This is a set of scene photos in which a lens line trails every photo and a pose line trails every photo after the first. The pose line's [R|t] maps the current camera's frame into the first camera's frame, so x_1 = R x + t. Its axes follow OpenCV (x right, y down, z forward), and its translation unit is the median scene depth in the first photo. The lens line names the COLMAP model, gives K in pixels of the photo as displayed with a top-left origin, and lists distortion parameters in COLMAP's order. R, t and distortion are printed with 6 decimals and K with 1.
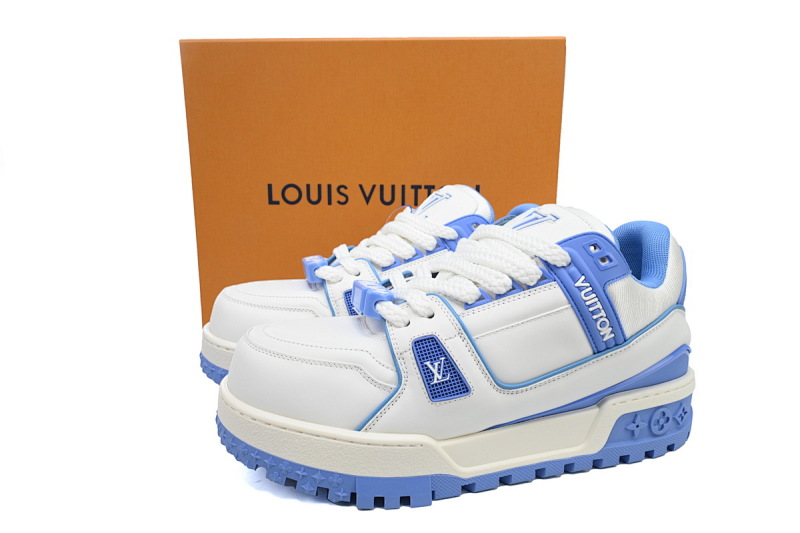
lens RADIAL K [[587.7, 0, 400.0], [0, 587.7, 266.5], [0, 0, 1]] dist [0.002035, 0.000494]
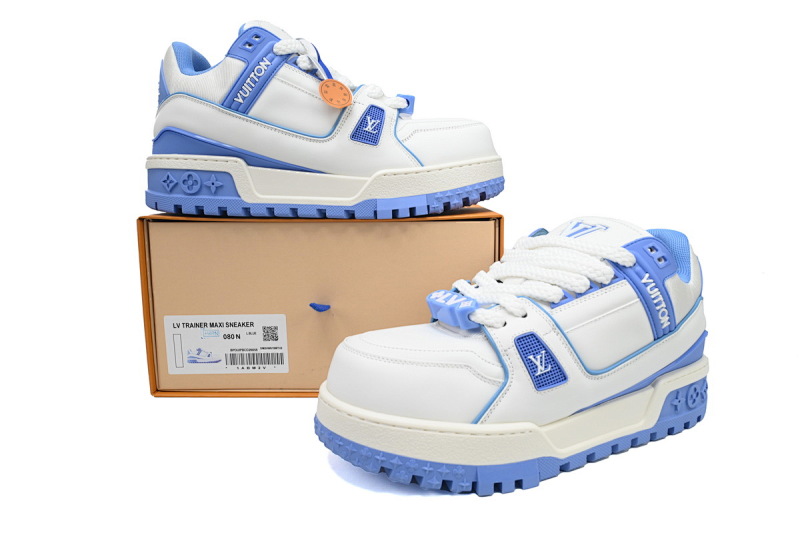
lens RADIAL K [[587.7, 0, 400.0], [0, 587.7, 266.5], [0, 0, 1]] dist [0.002035, 0.000494]
pose [[0.975892, -0.038395, 0.214852, -0.423314], [0.049032, 0.997810, -0.044395, 0.029351], [-0.212677, 0.053859, 0.975637, -0.049066]]
